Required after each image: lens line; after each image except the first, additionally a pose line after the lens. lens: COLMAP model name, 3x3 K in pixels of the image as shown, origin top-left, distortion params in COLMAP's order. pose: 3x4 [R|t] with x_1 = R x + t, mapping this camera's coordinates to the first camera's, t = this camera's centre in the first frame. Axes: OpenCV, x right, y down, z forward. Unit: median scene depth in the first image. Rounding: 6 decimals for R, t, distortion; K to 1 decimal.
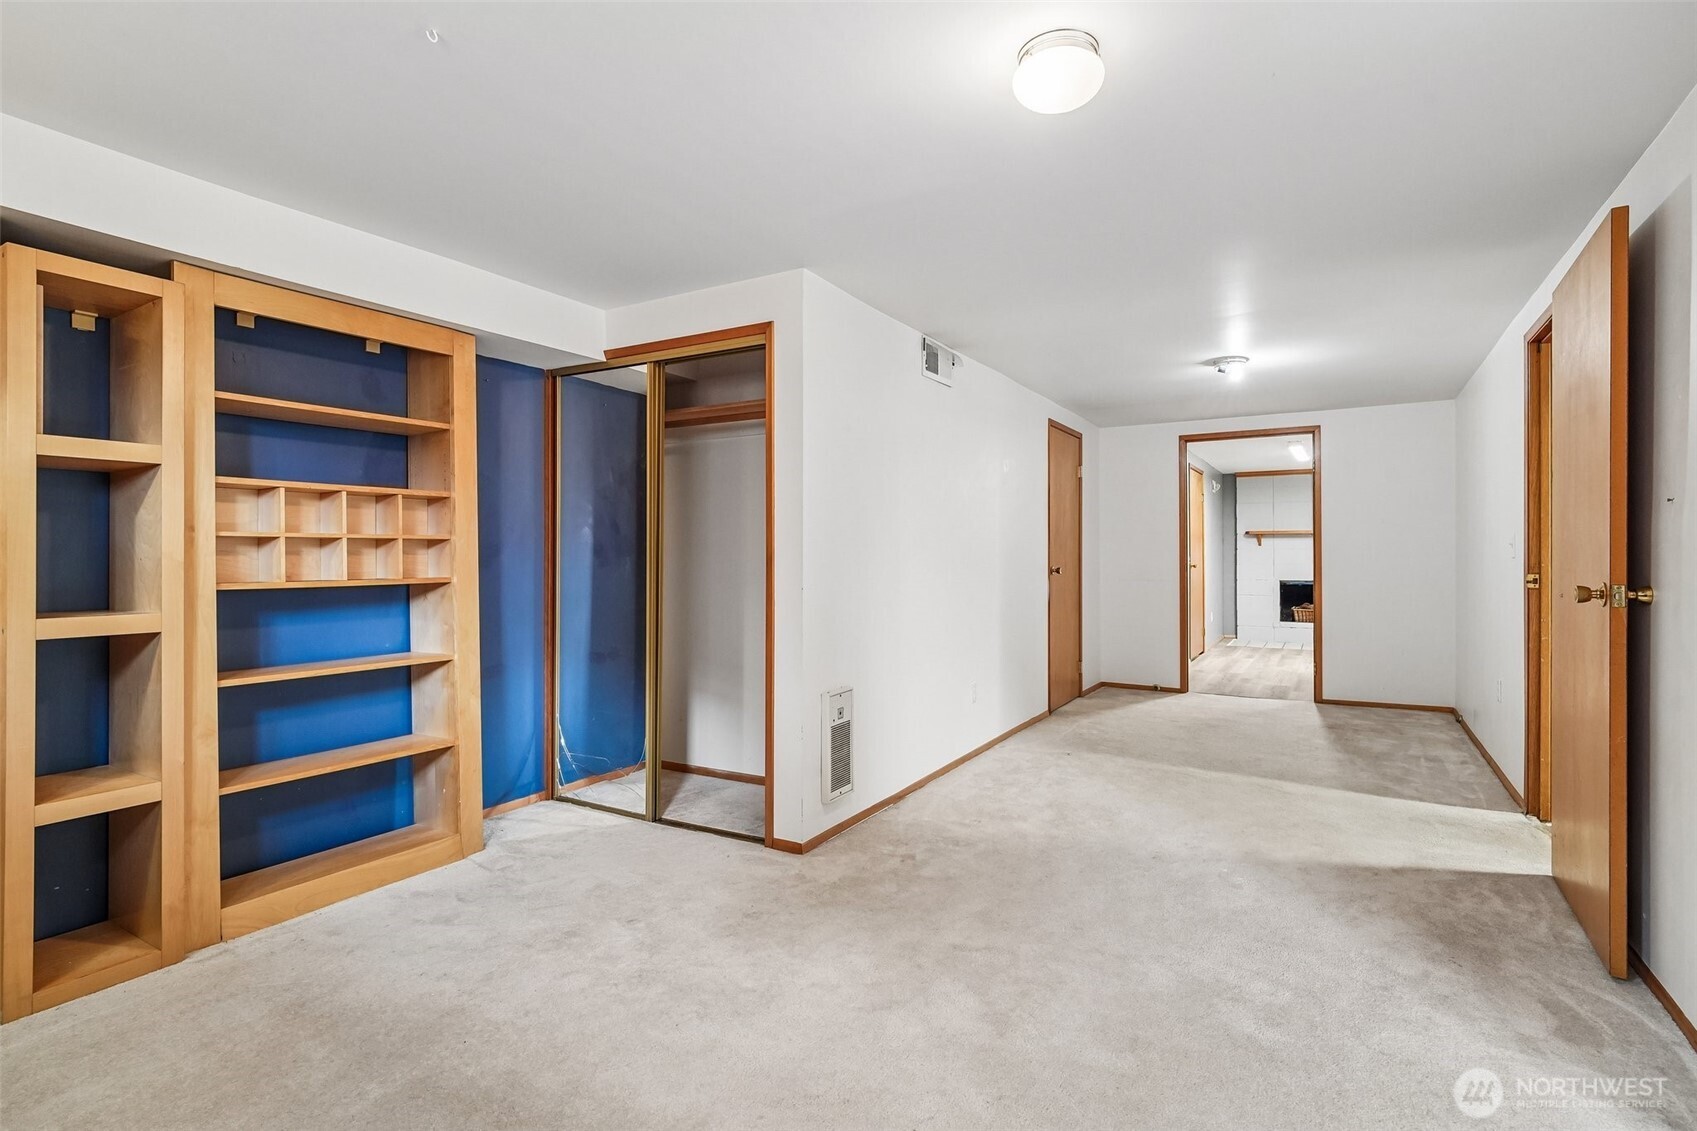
lens RADIAL K [[817.6, 0, 851.4], [0, 817.6, 557.2], [0, 0, 1]] dist [-0.009851, 0.001820]
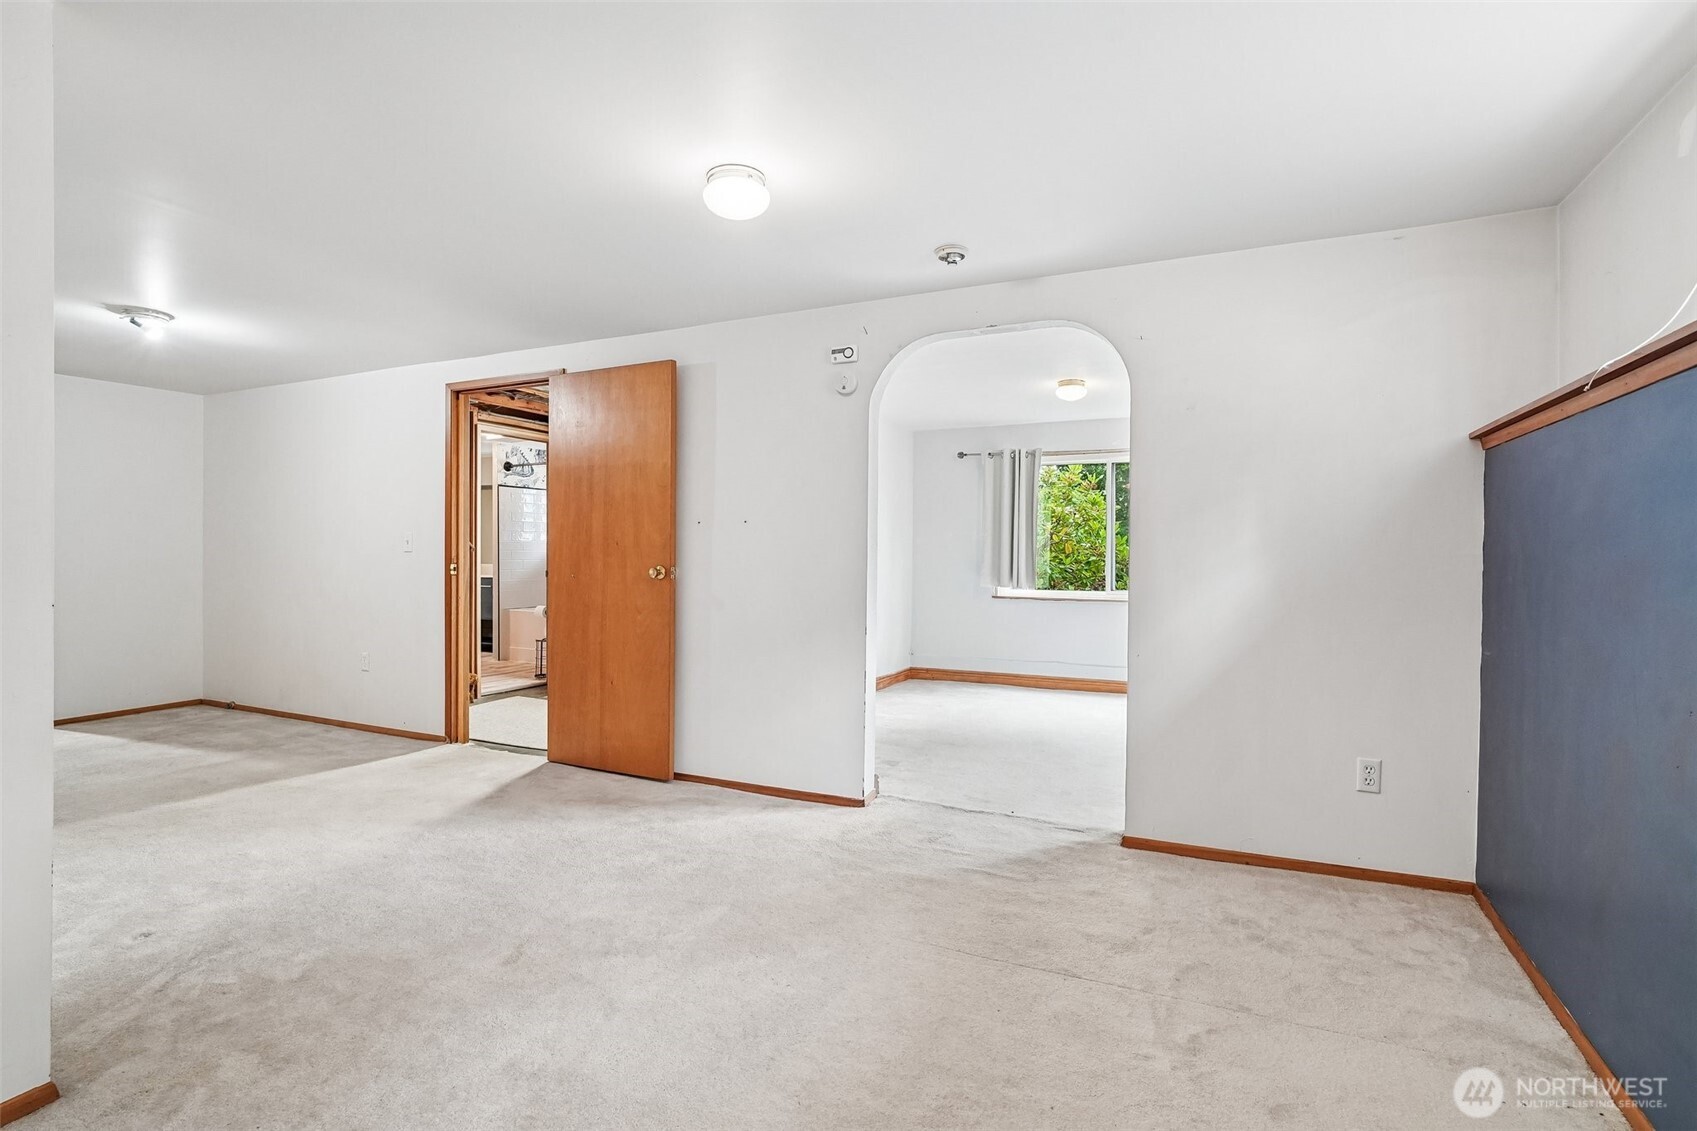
lens RADIAL K [[817.6, 0, 837.6], [0, 817.6, 566.1], [0, 0, 1]] dist [-0.009851, 0.001820]
pose [[-0.073003, -0.009920, 0.997282, -0.659172], [0.005451, 0.999932, 0.010345, 0.018519], [-0.997317, 0.006192, -0.072944, 0.563862]]
